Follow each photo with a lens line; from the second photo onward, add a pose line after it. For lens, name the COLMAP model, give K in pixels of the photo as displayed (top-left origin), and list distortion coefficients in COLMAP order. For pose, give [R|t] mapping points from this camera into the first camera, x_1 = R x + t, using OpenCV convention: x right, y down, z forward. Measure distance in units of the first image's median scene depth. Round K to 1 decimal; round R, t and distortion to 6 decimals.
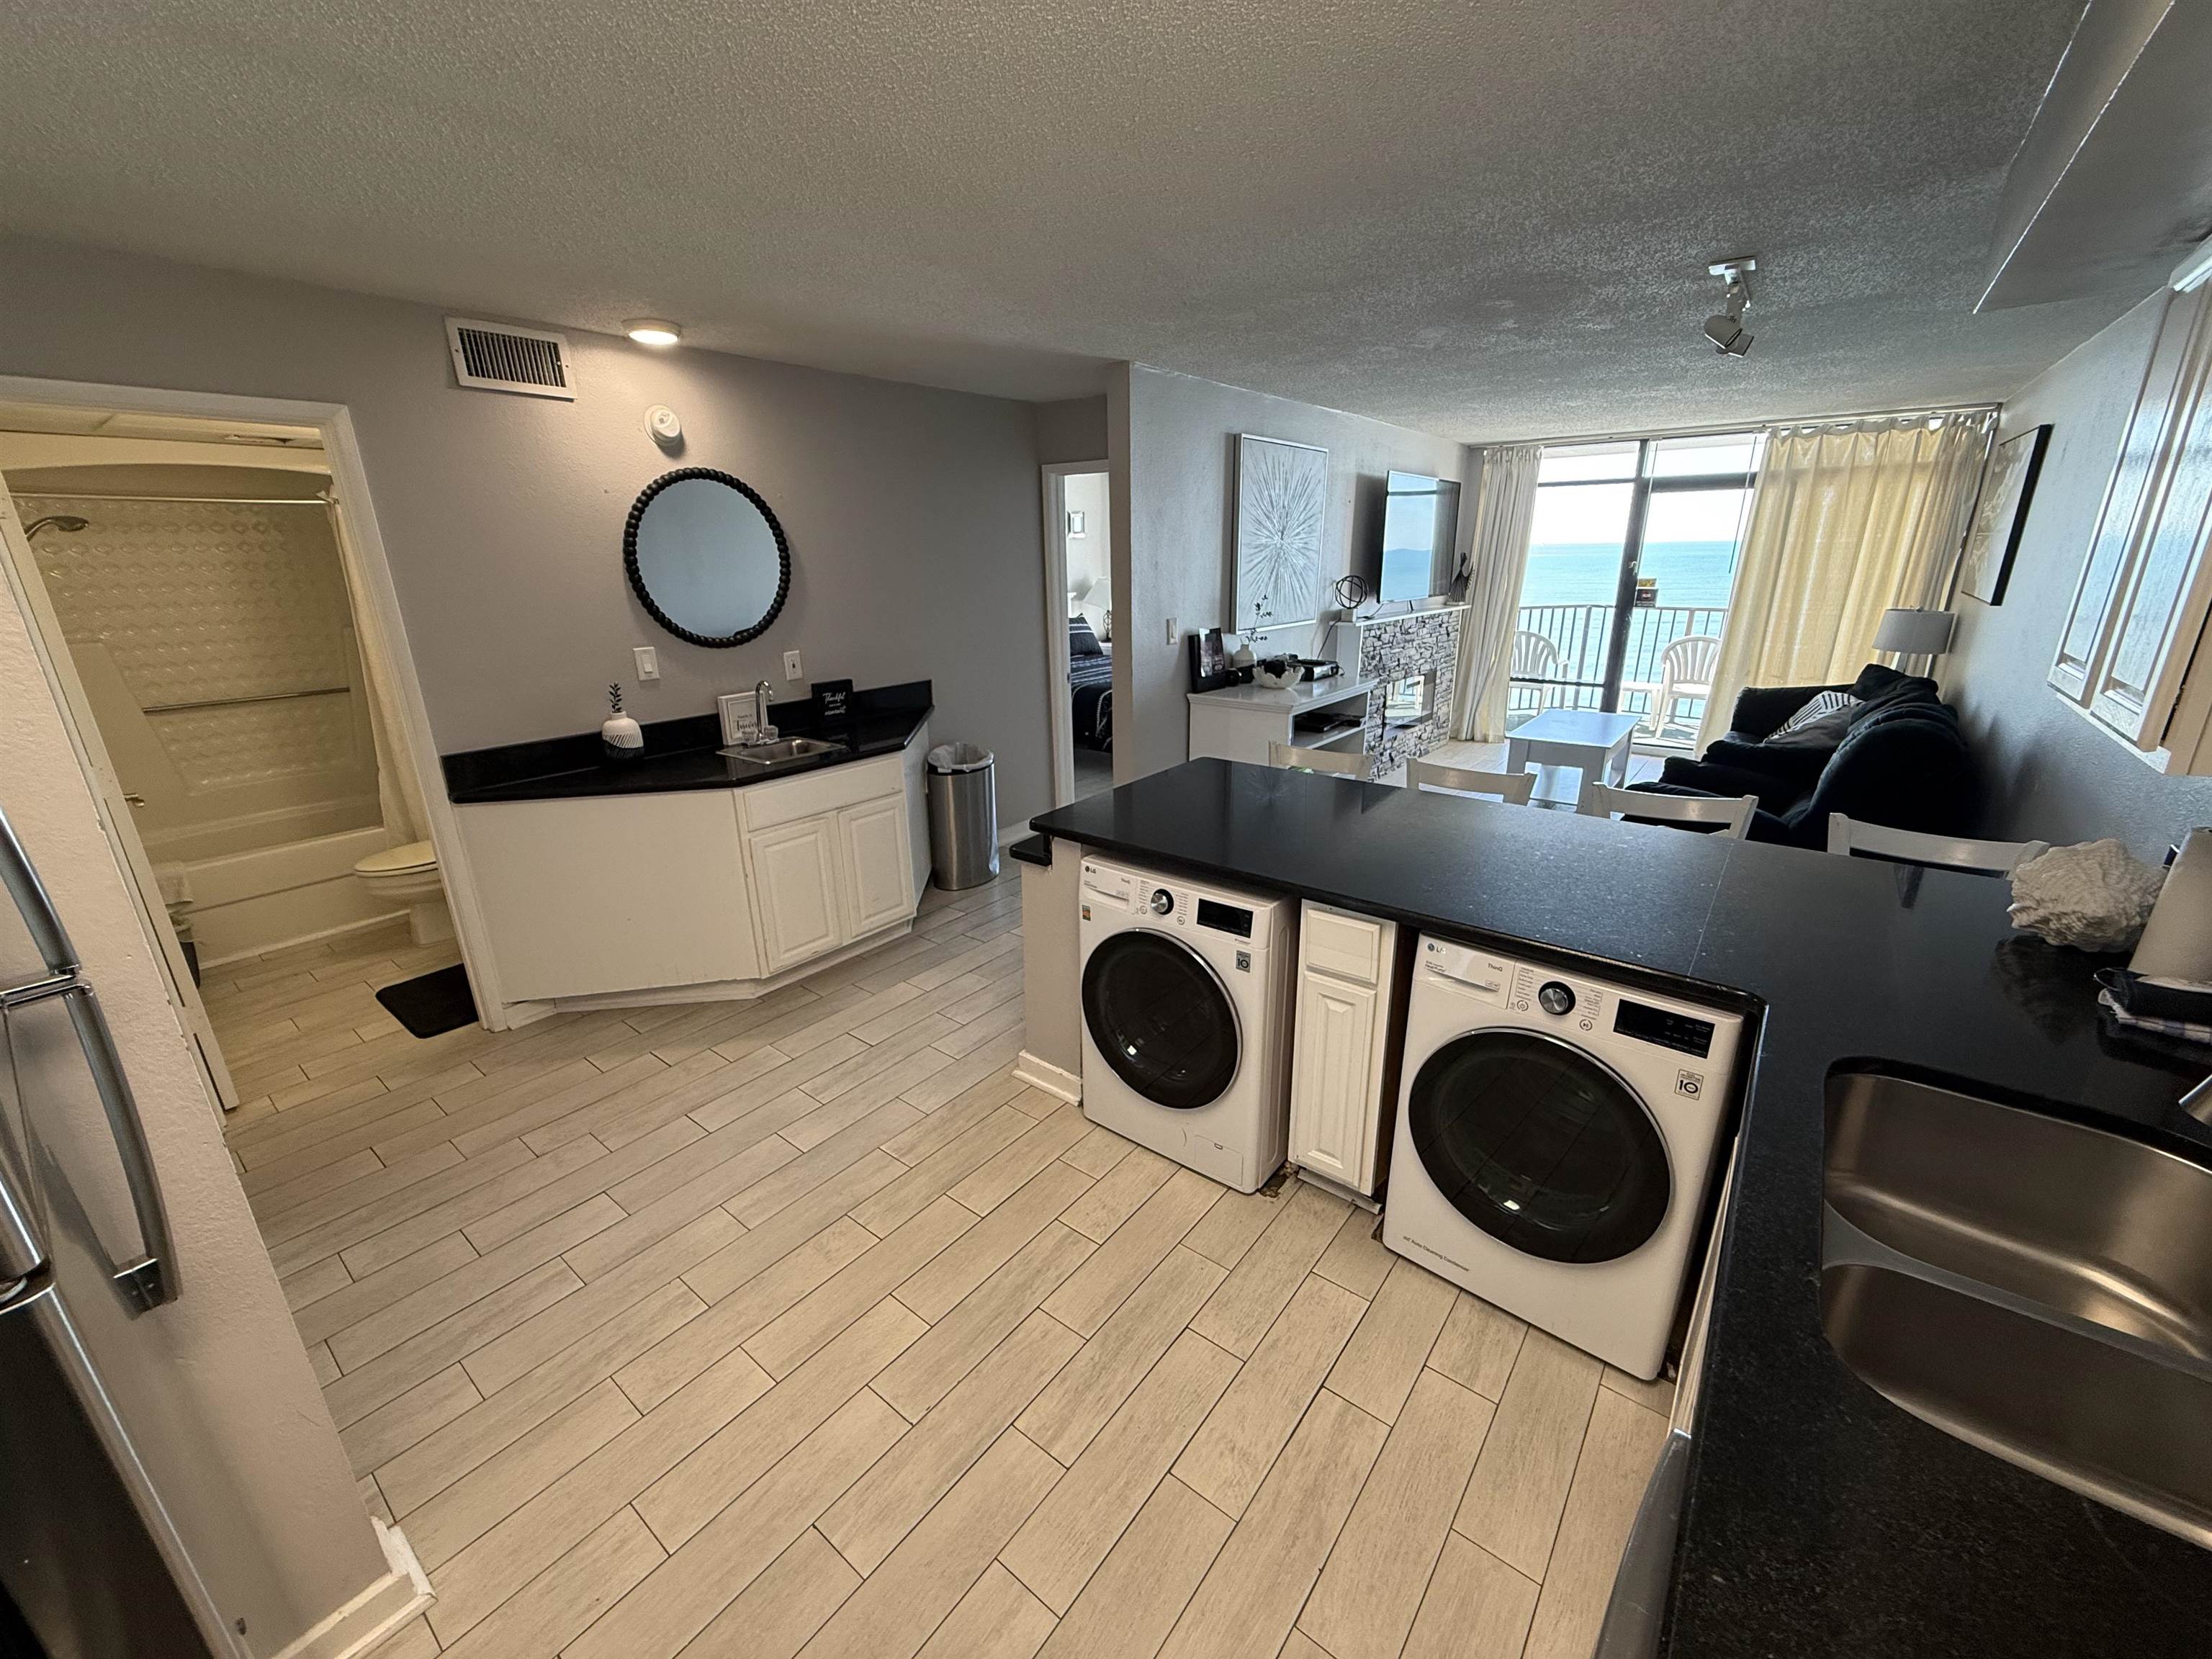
lens RADIAL K [[881.6, 0, 1107.6], [0, 881.6, 833.9], [0, 0, 1]] dist [-0.000655, 0.000106]
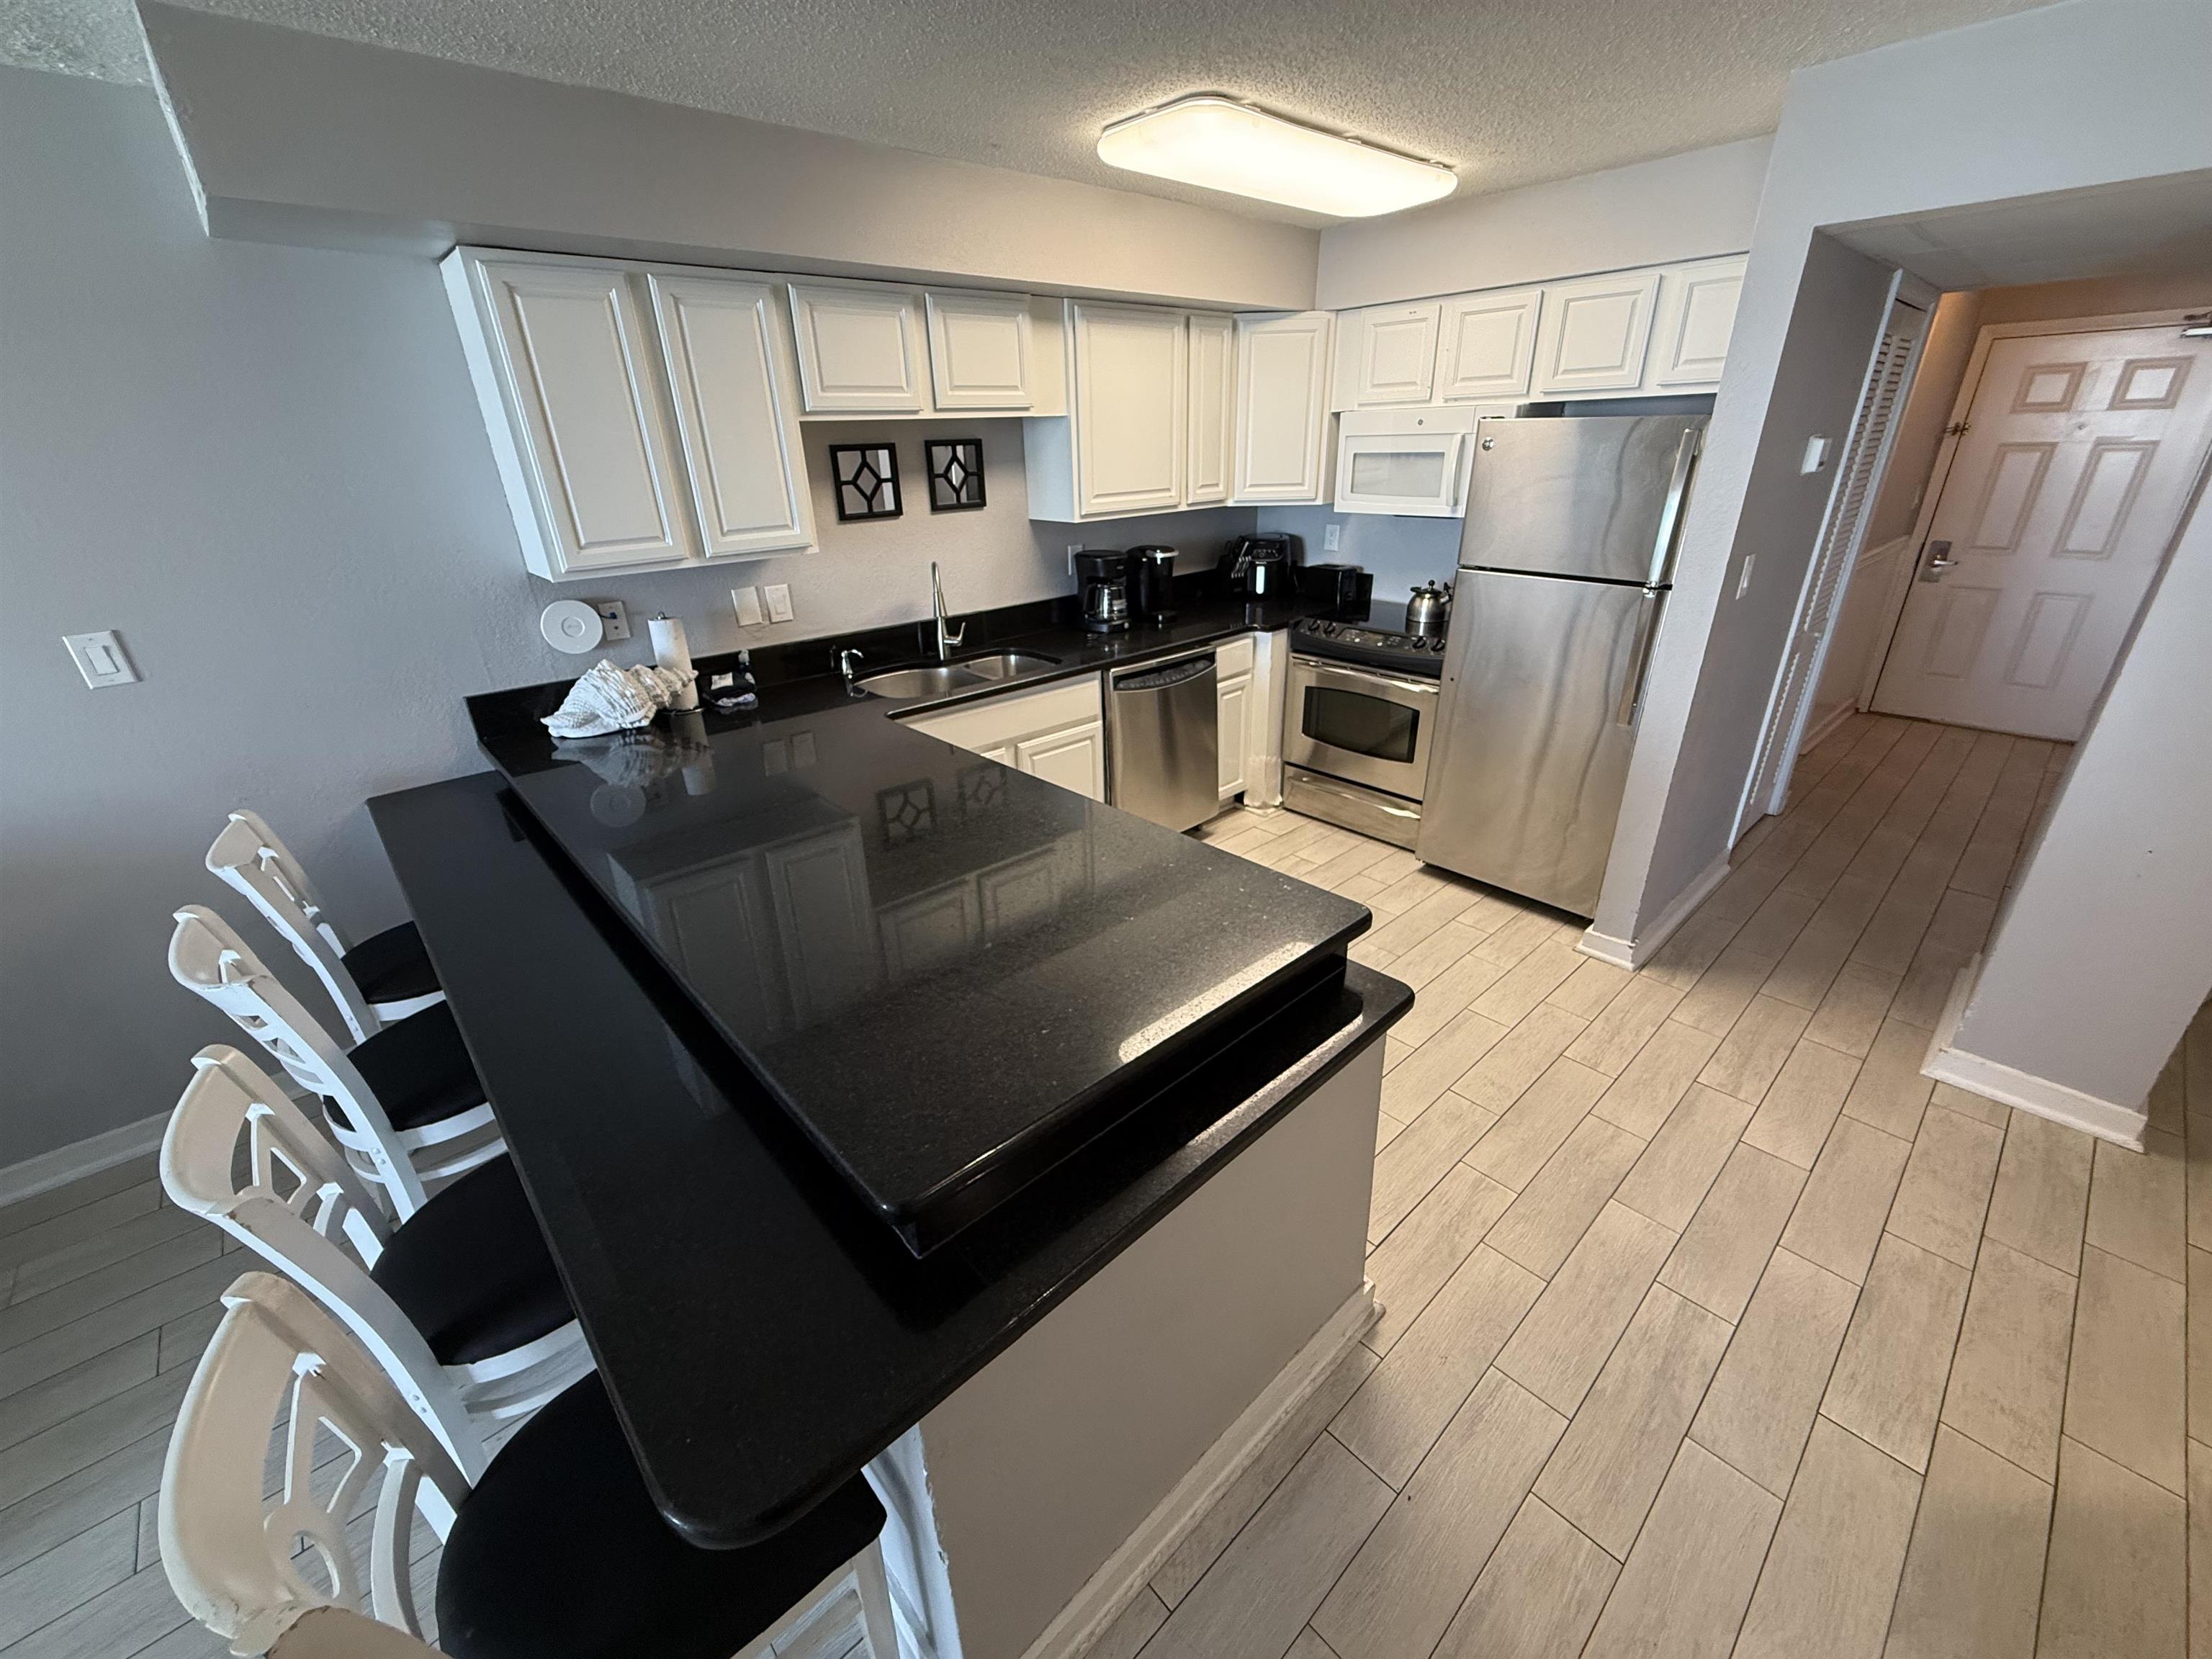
lens RADIAL K [[881.6, 0, 1106.2], [0, 881.6, 834.2], [0, 0, 1]] dist [-0.000655, 0.000106]
pose [[-0.985461, -0.031762, 0.166904, -0.006033], [0.089544, 0.737759, 0.669100, -0.342017], [-0.144387, 0.674317, -0.724189, 1.032264]]
